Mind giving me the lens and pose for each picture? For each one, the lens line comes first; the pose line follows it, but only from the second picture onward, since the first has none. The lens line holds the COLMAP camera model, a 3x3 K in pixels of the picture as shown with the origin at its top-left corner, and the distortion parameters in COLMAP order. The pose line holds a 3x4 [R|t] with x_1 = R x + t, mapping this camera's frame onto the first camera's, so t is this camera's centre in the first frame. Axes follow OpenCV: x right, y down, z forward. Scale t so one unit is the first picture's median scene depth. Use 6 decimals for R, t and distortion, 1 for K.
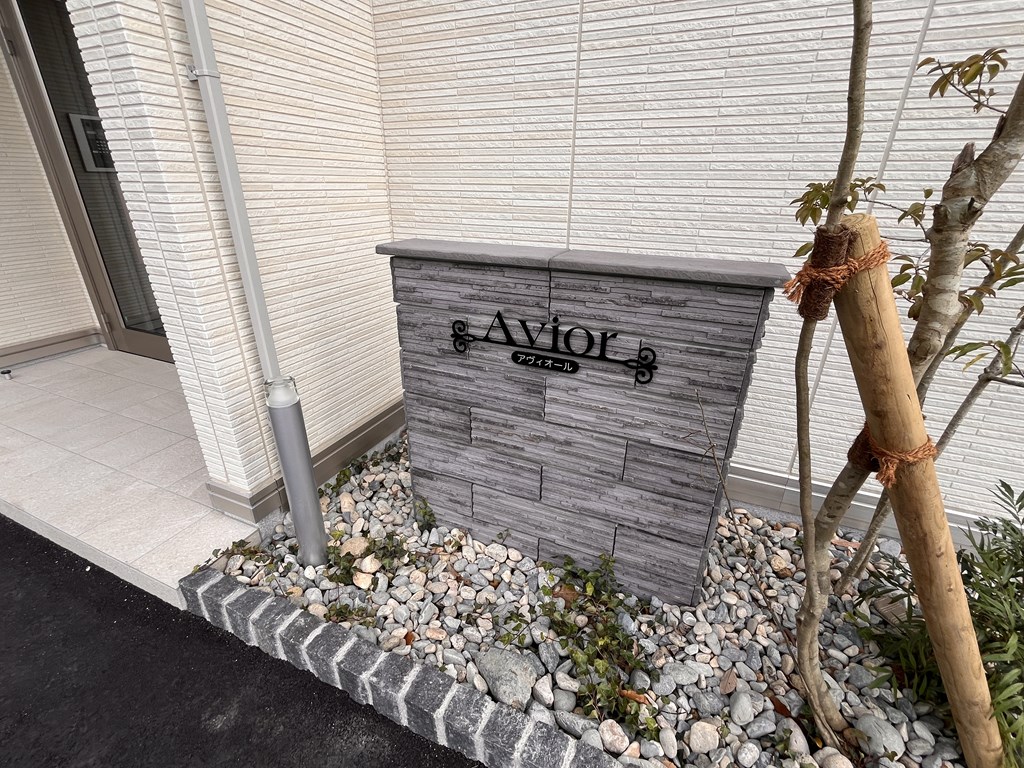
lens RADIAL K [[458.9, 0, 509.8], [0, 458.9, 381.3], [0, 0, 1]] dist [-0.000690, -0.000169]
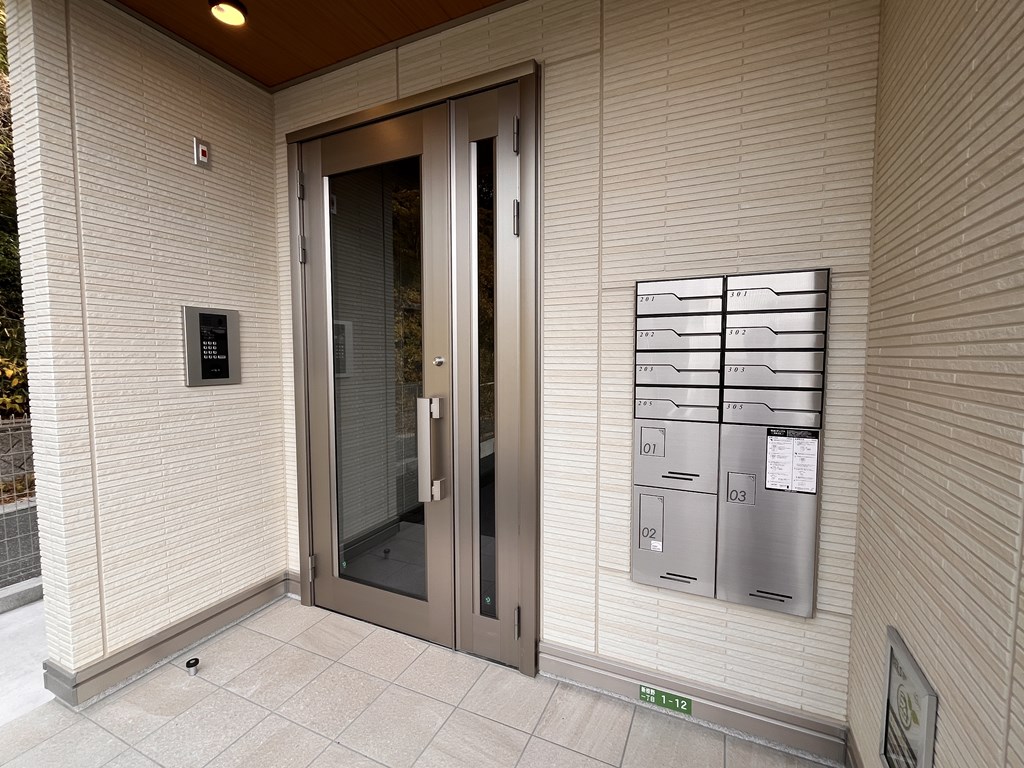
lens RADIAL K [[458.9, 0, 510.1], [0, 458.9, 385.7], [0, 0, 1]] dist [-0.000690, -0.000169]
pose [[0.999687, -0.008937, -0.023362, -1.264373], [0.000391, 0.939457, -0.342668, -0.352594], [0.025010, 0.342551, 0.939166, 0.485830]]
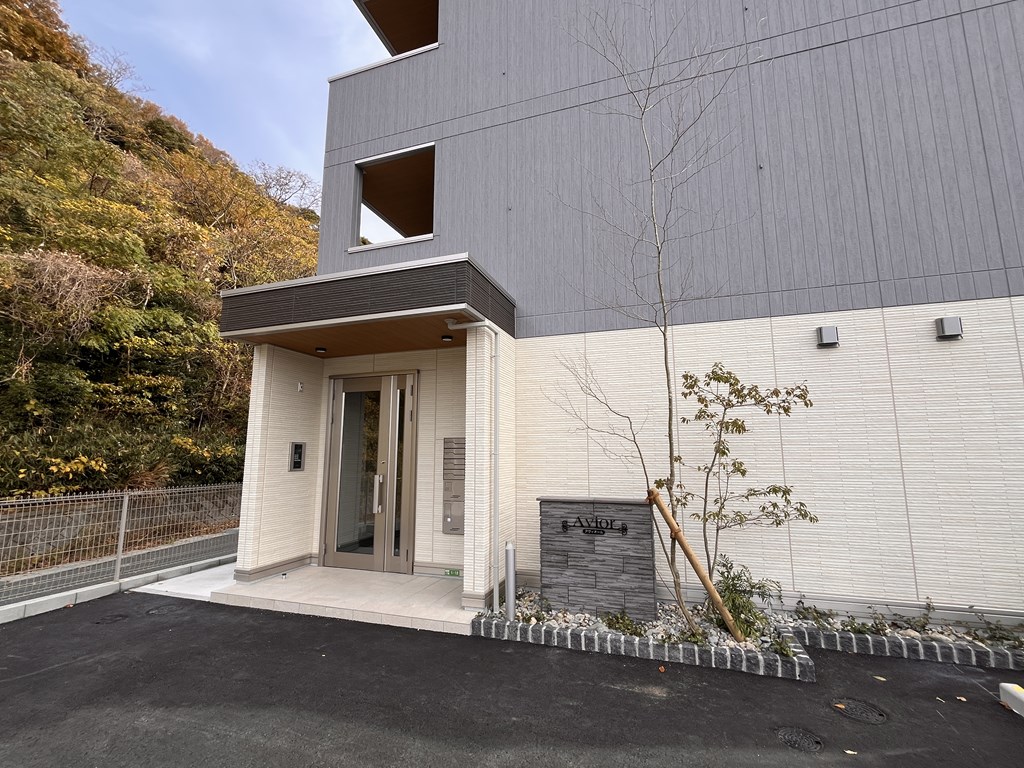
lens RADIAL K [[458.9, 0, 513.4], [0, 458.9, 384.2], [0, 0, 1]] dist [-0.000690, -0.000169]
pose [[0.995668, 0.004467, 0.092871, -0.746680], [0.045944, 0.844741, -0.533200, 0.731550], [-0.080834, 0.535157, 0.840876, -2.097861]]
